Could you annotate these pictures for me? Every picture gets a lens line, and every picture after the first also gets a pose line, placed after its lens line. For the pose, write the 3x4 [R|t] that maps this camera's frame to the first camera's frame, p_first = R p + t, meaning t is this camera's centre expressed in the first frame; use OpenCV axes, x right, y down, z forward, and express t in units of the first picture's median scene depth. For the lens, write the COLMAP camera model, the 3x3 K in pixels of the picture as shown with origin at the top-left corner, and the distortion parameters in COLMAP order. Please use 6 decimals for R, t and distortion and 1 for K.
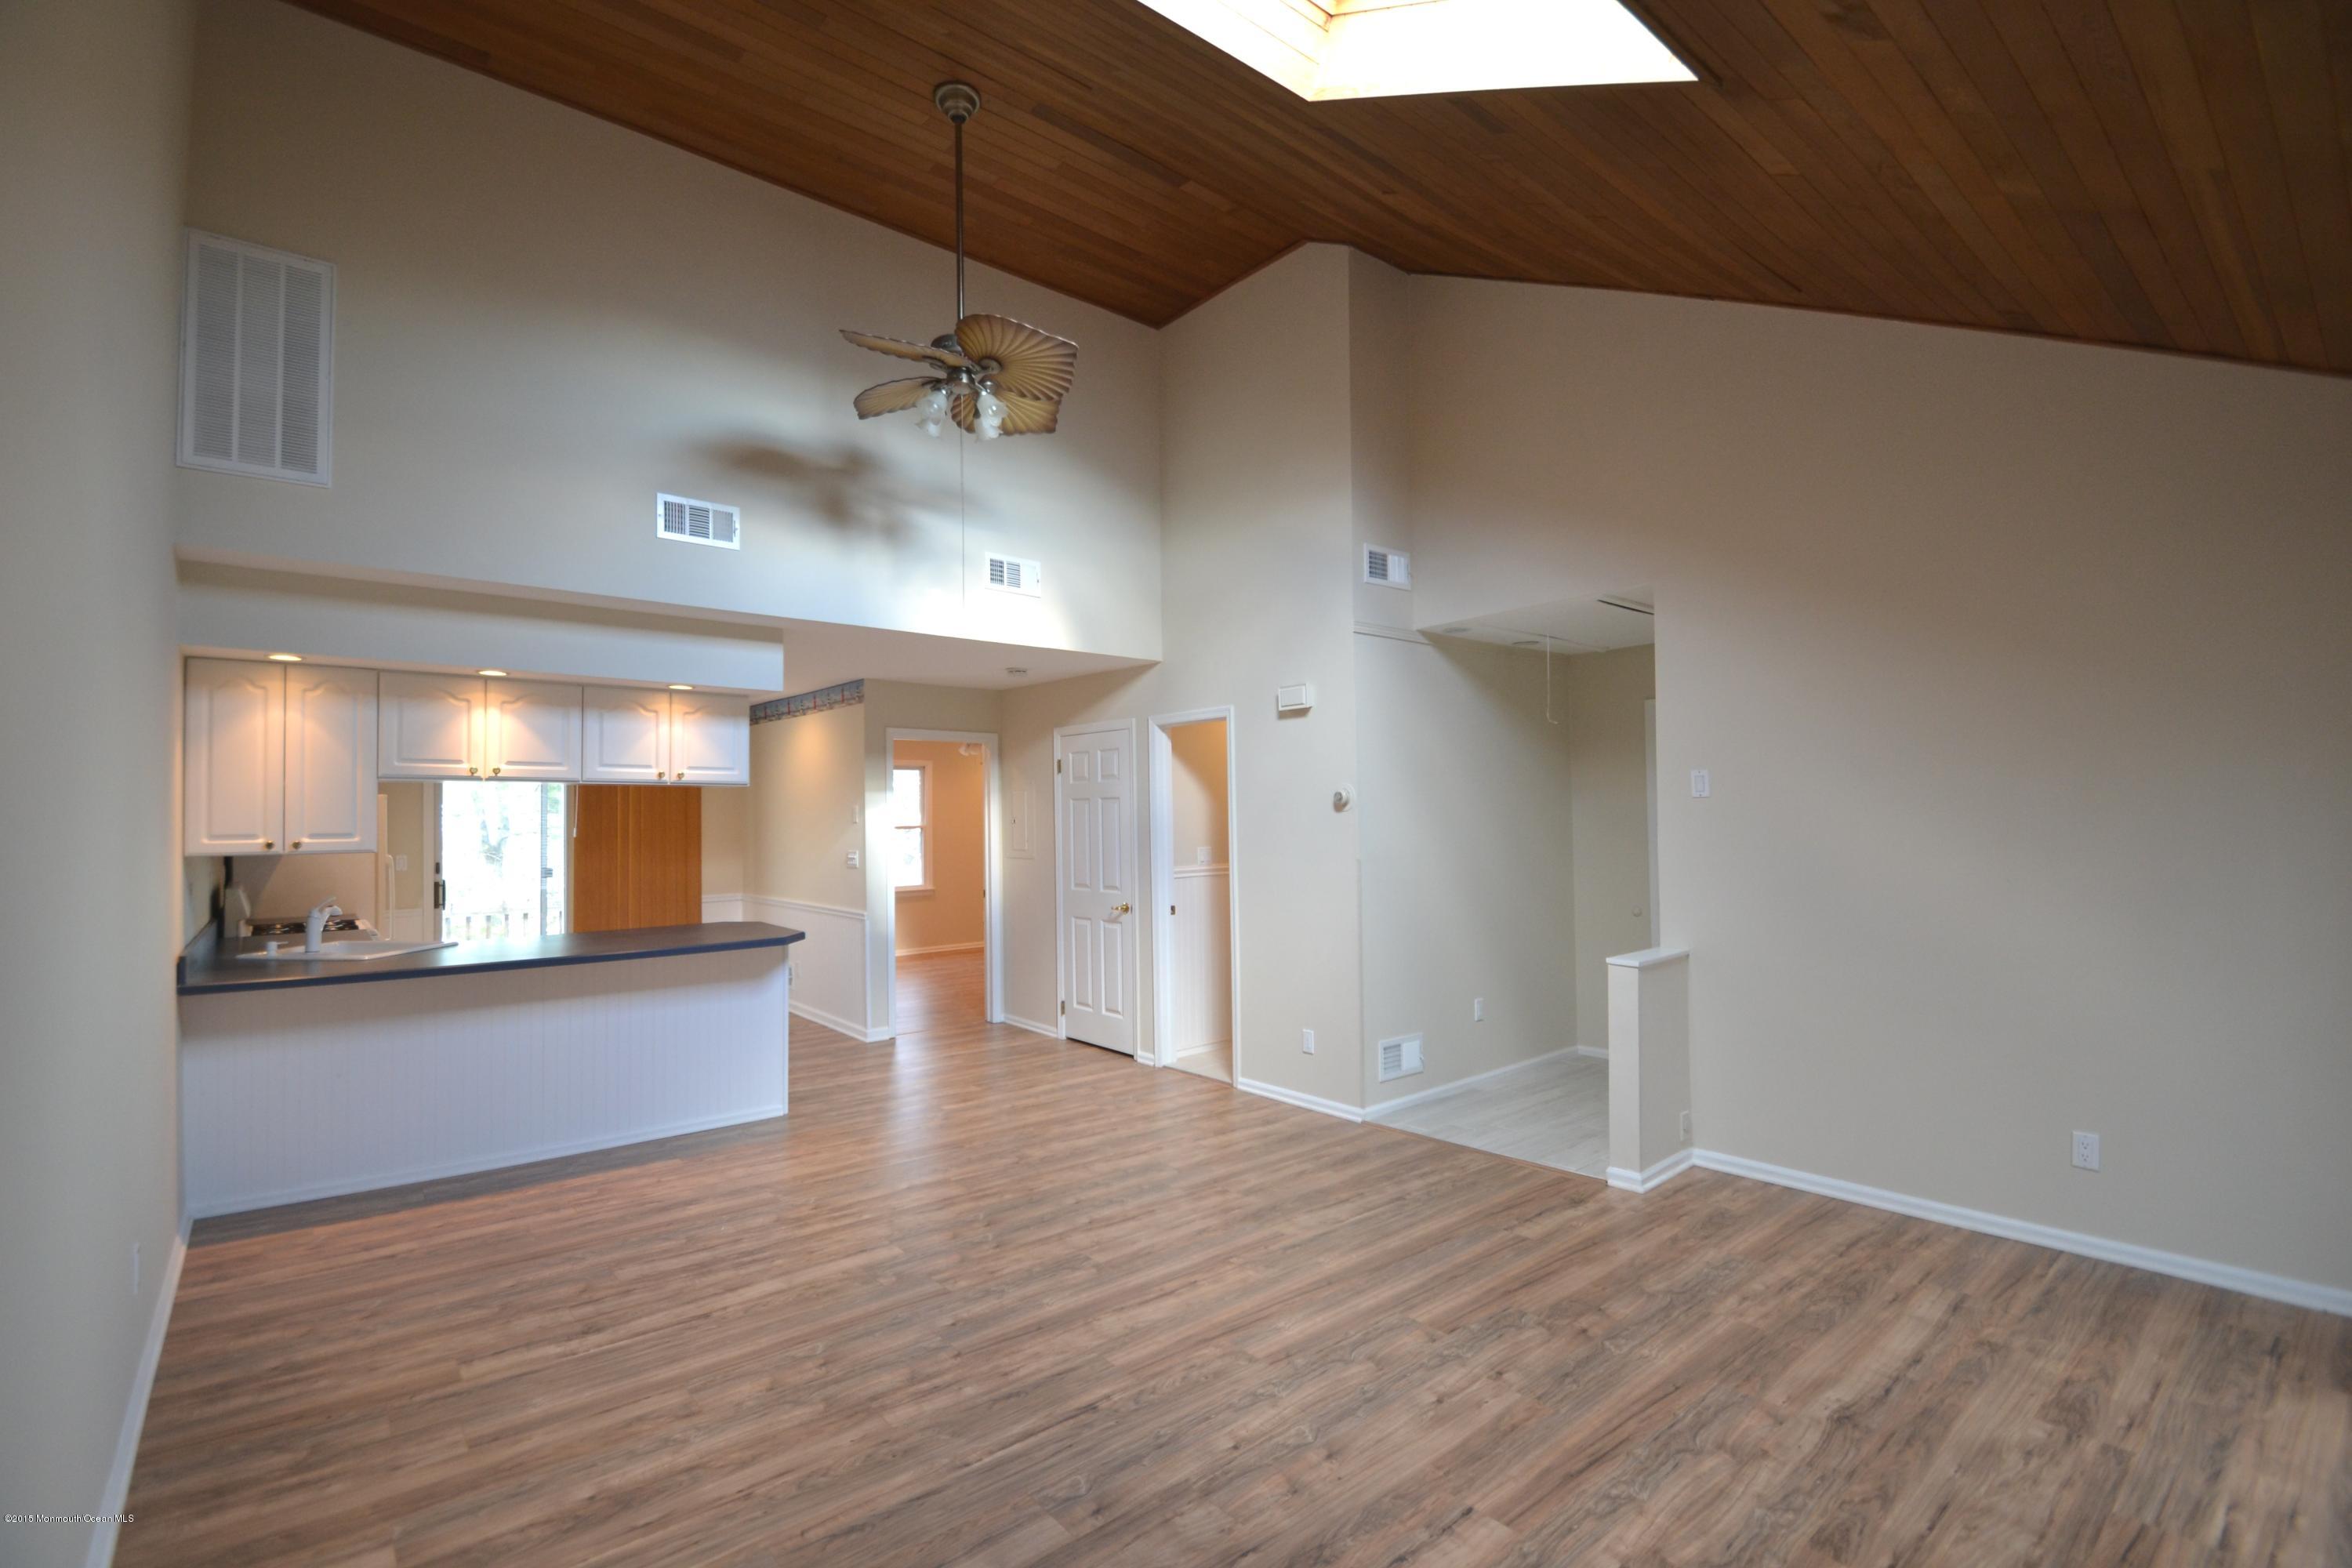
lens RADIAL K [[1050.0, 0, 1146.7], [0, 1050.0, 789.6], [0, 0, 1]] dist [0.015937, -0.015034]
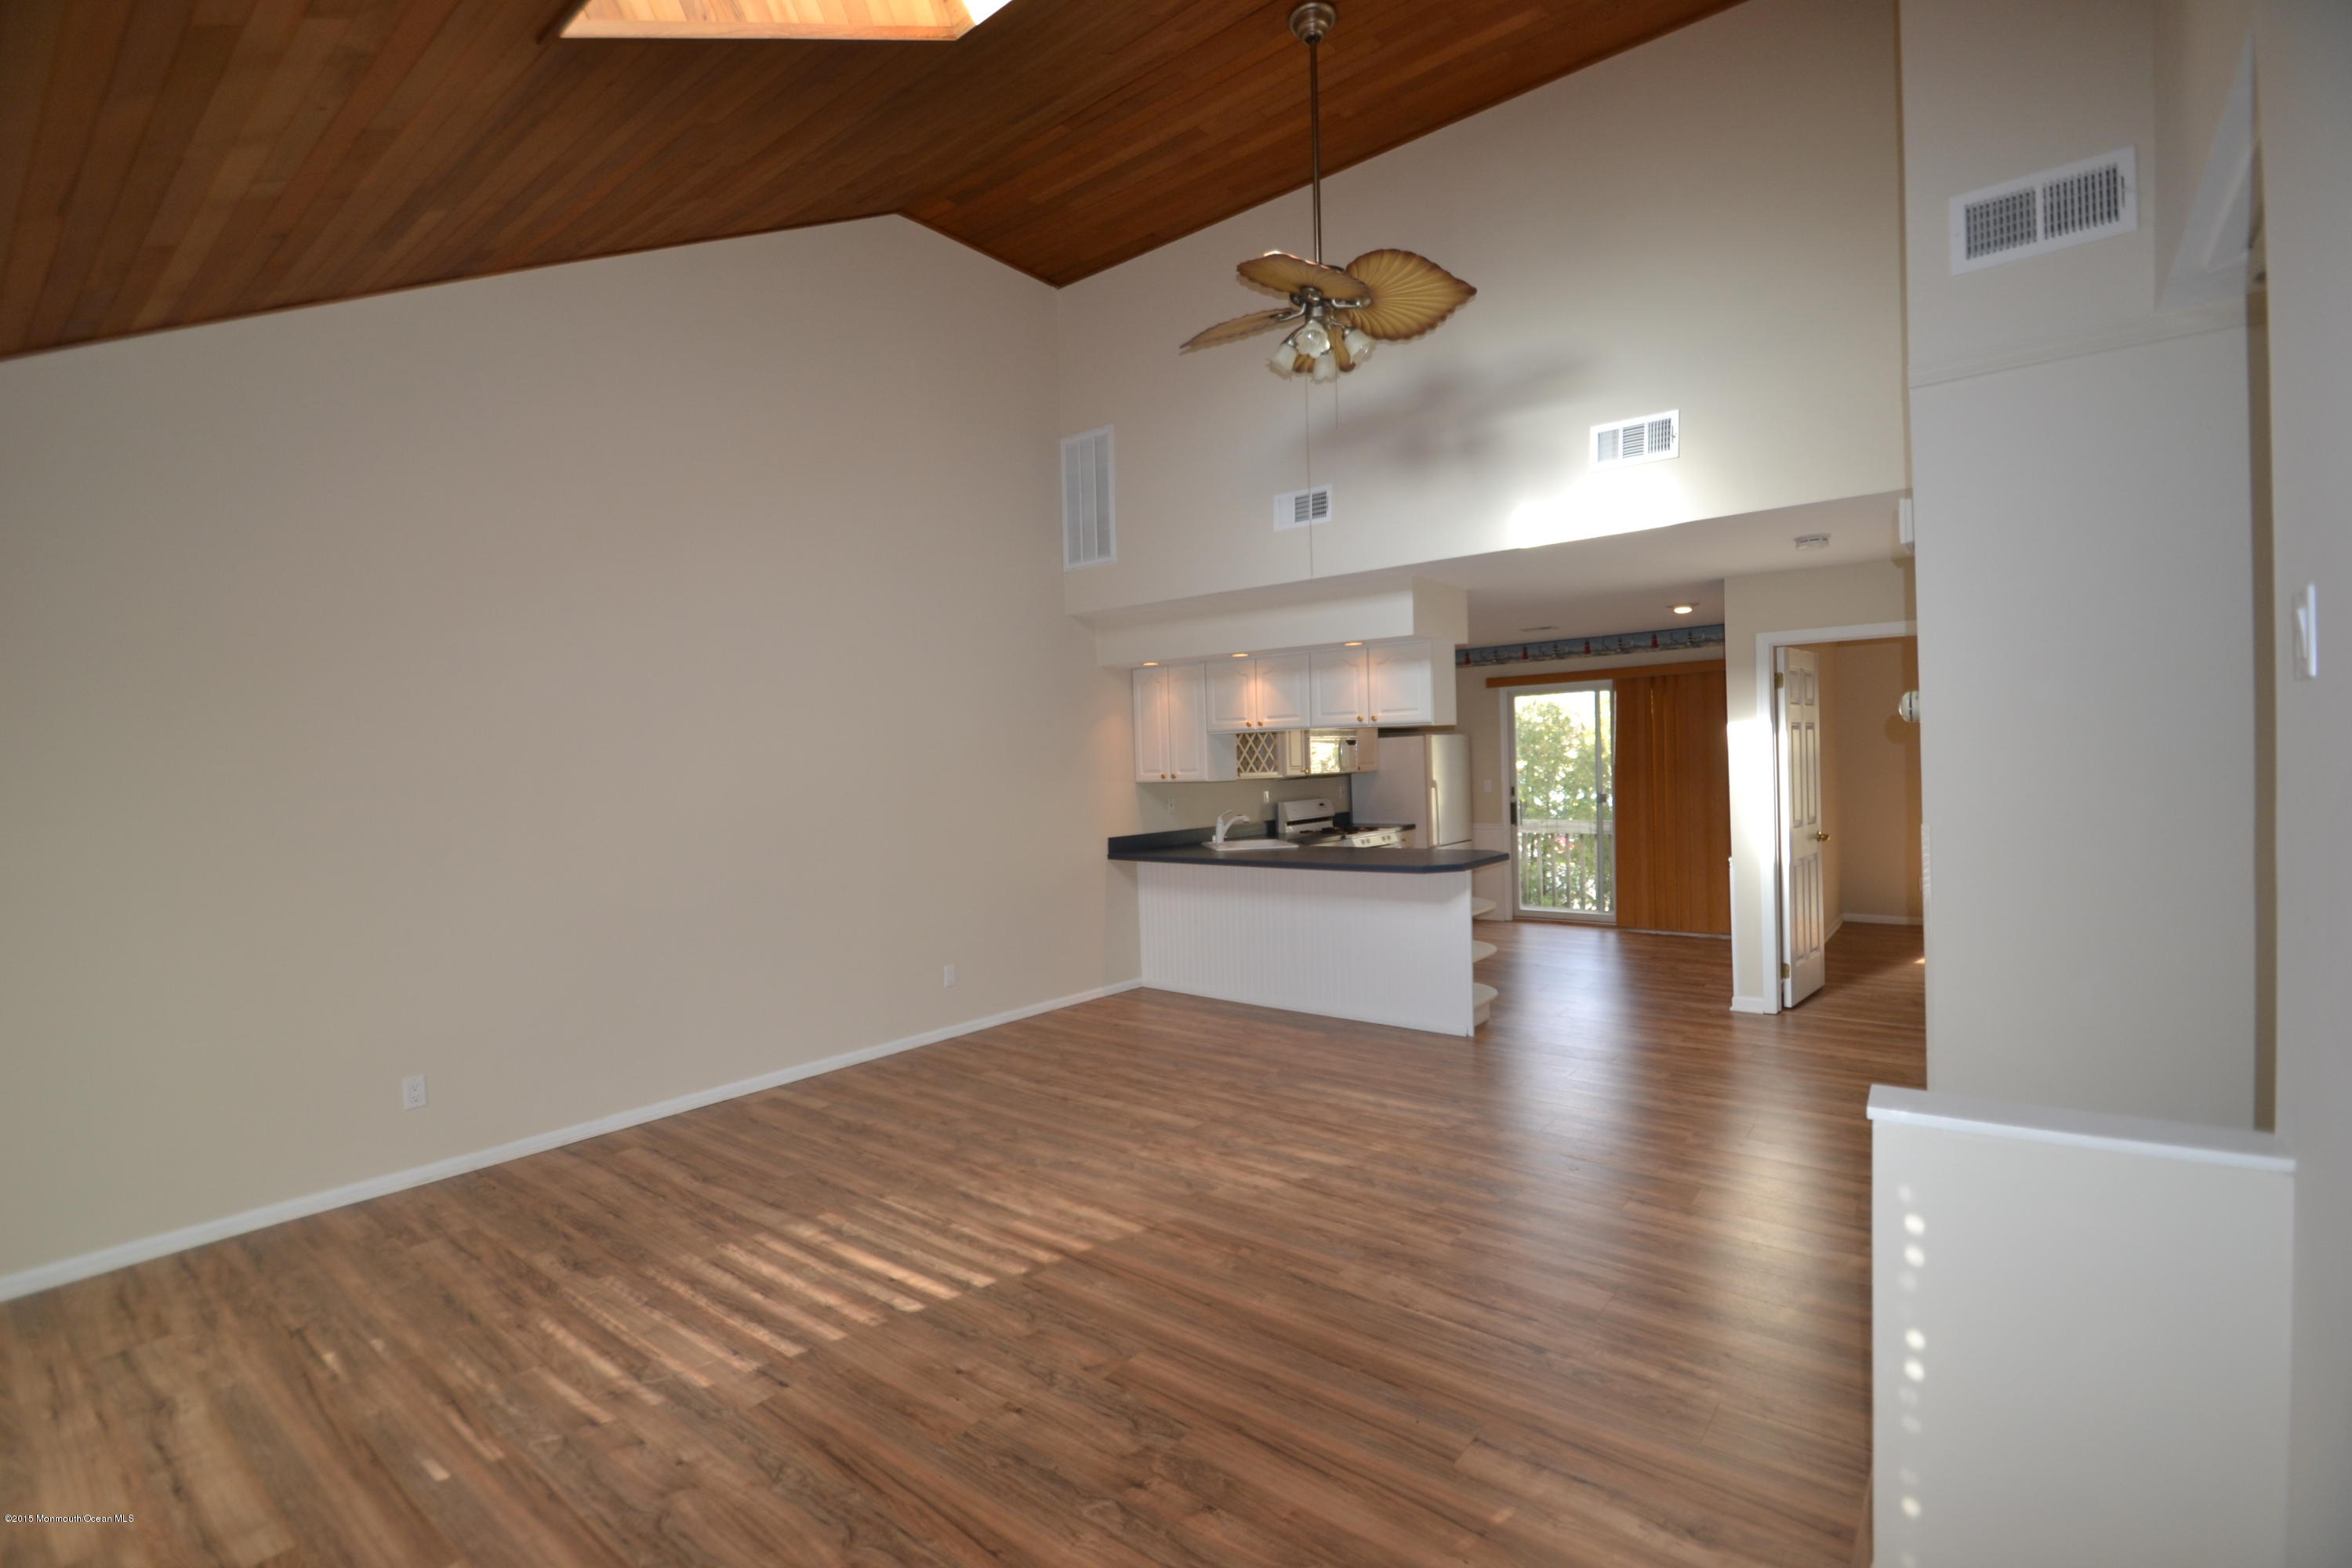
lens RADIAL K [[1058.2, 0, 1147.5], [0, 1058.2, 789.9], [0, 0, 1]] dist [0.016869, 0.000254]
pose [[0.197977, 0.026937, -0.979836, 0.903967], [0.051295, 0.997968, 0.037799, 0.011658], [0.978864, -0.057744, 0.196193, 0.723536]]
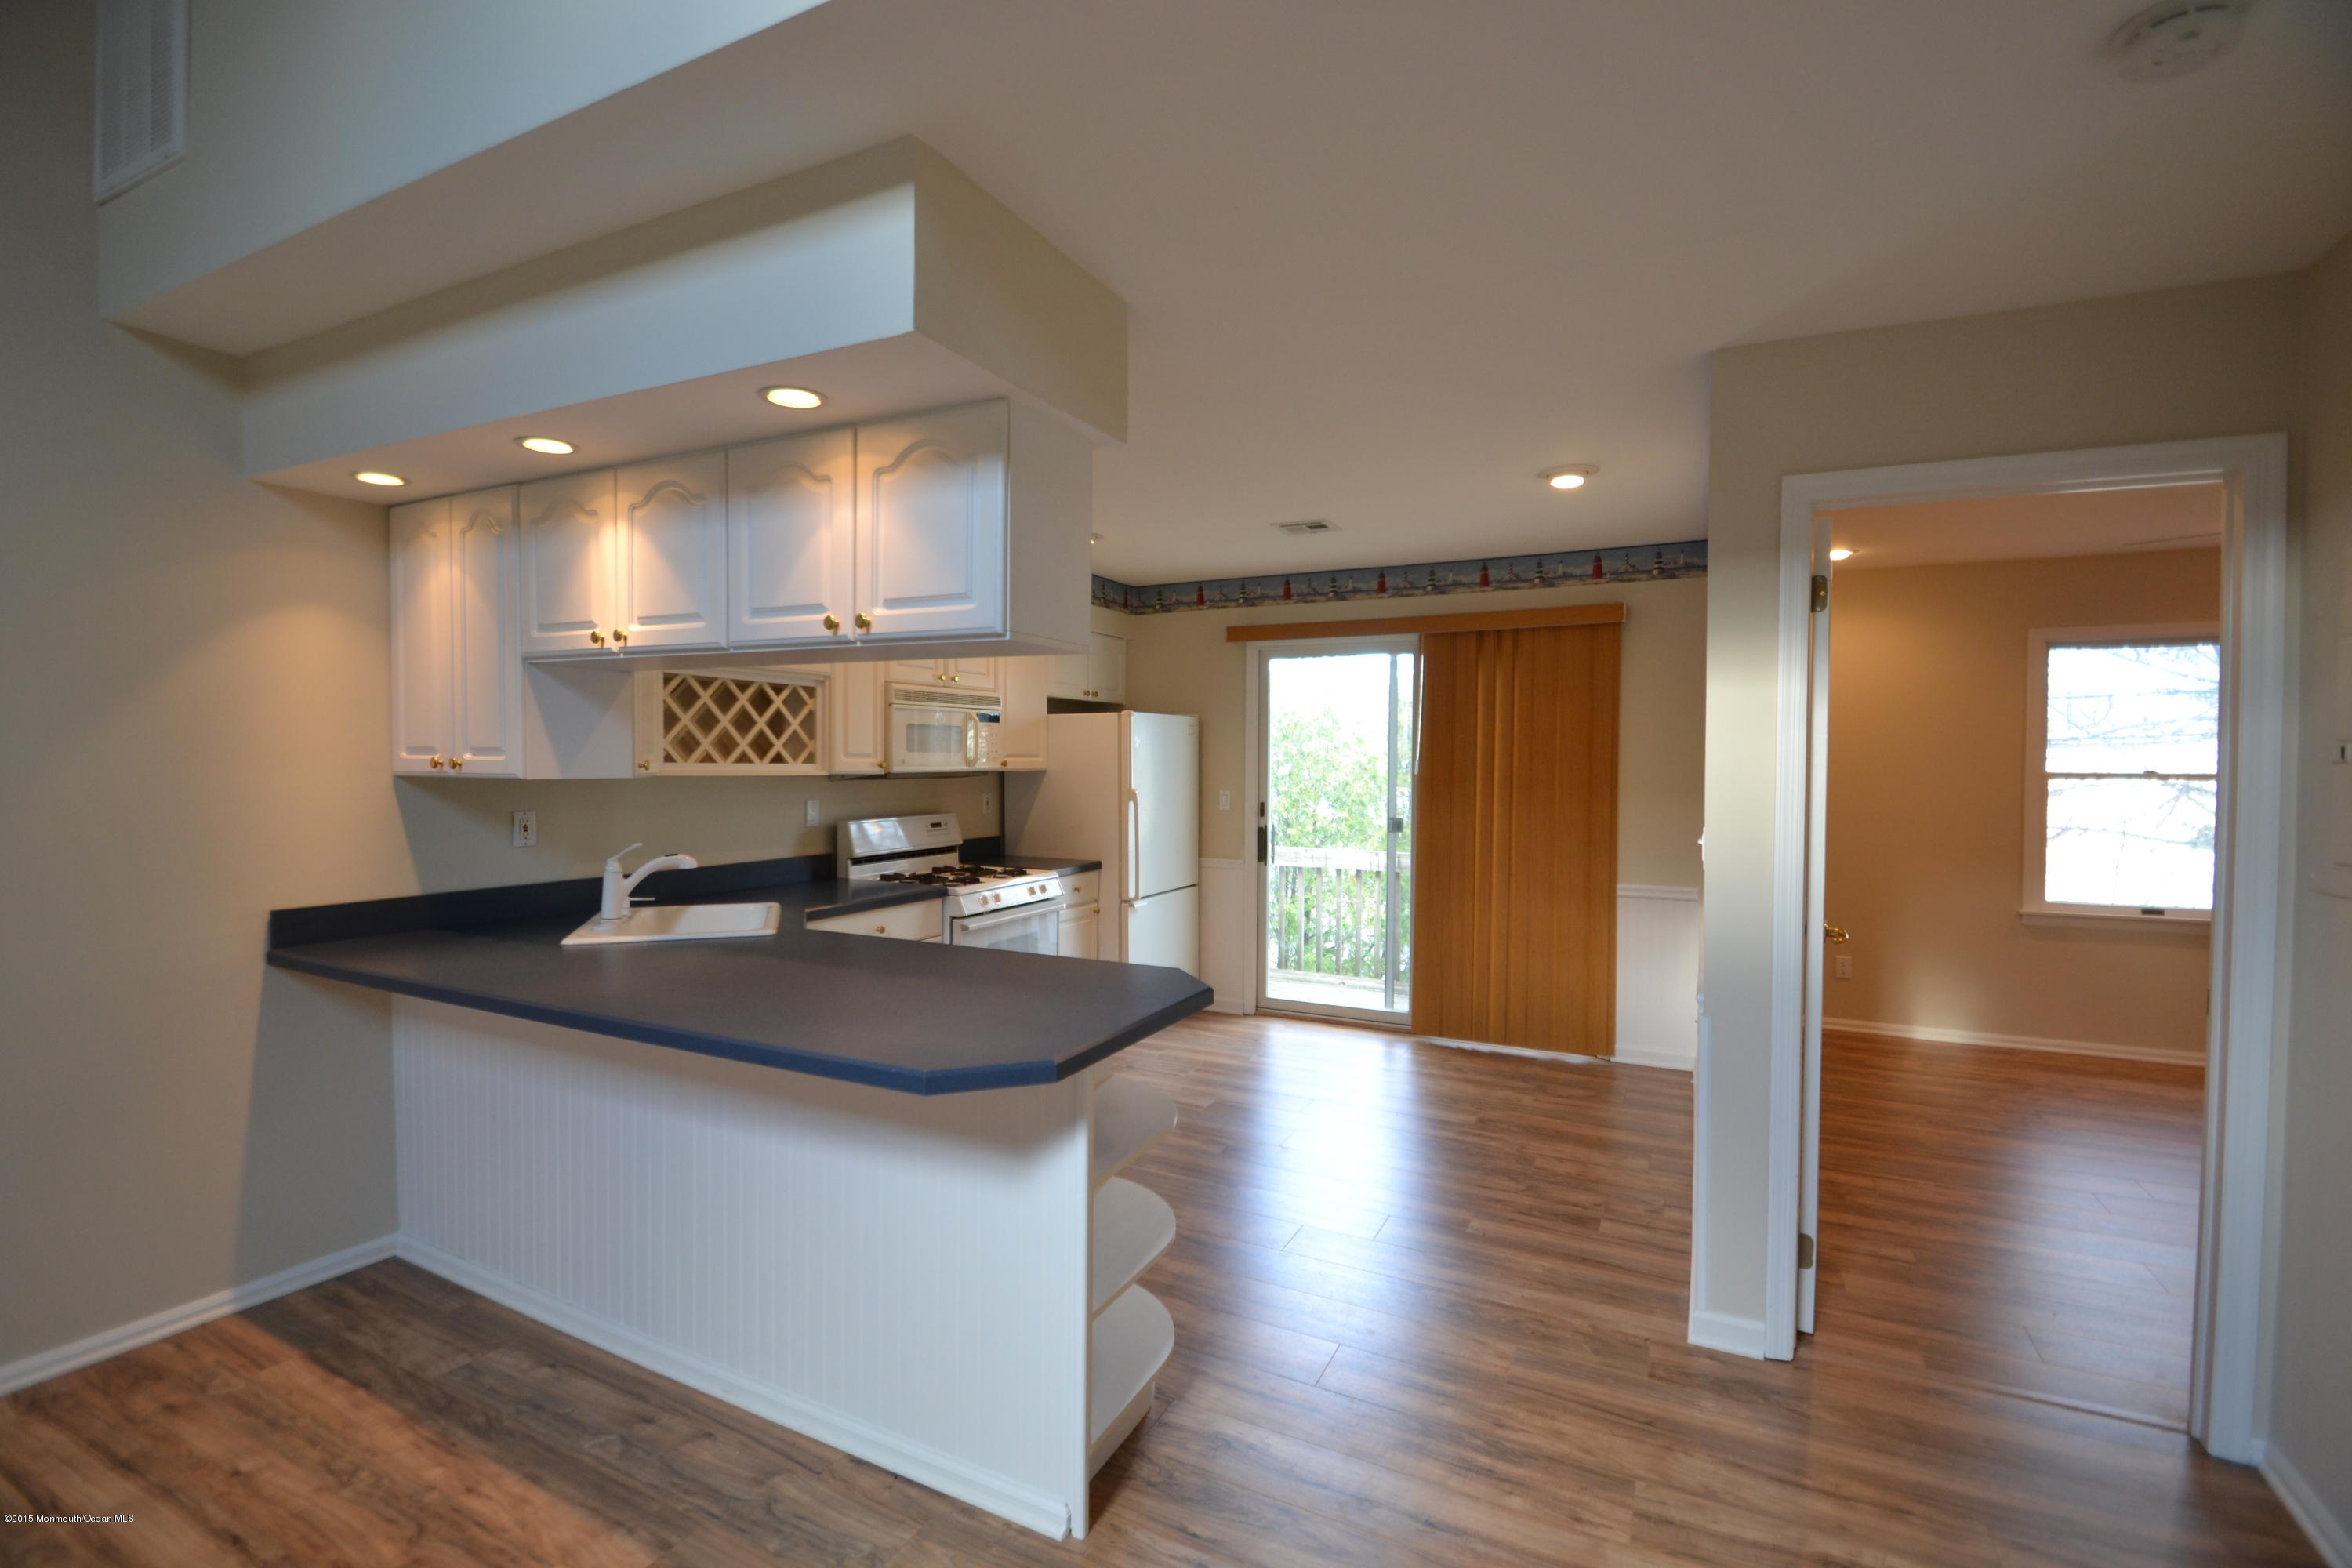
lens RADIAL K [[1050.0, 0, 1146.7], [0, 1050.0, 789.6], [0, 0, 1]] dist [0.015937, -0.015034]
pose [[0.386686, 0.040539, -0.921320, -0.012401], [0.010561, 0.998773, 0.048380, 0.047225], [0.922151, -0.028438, 0.385783, 1.302356]]
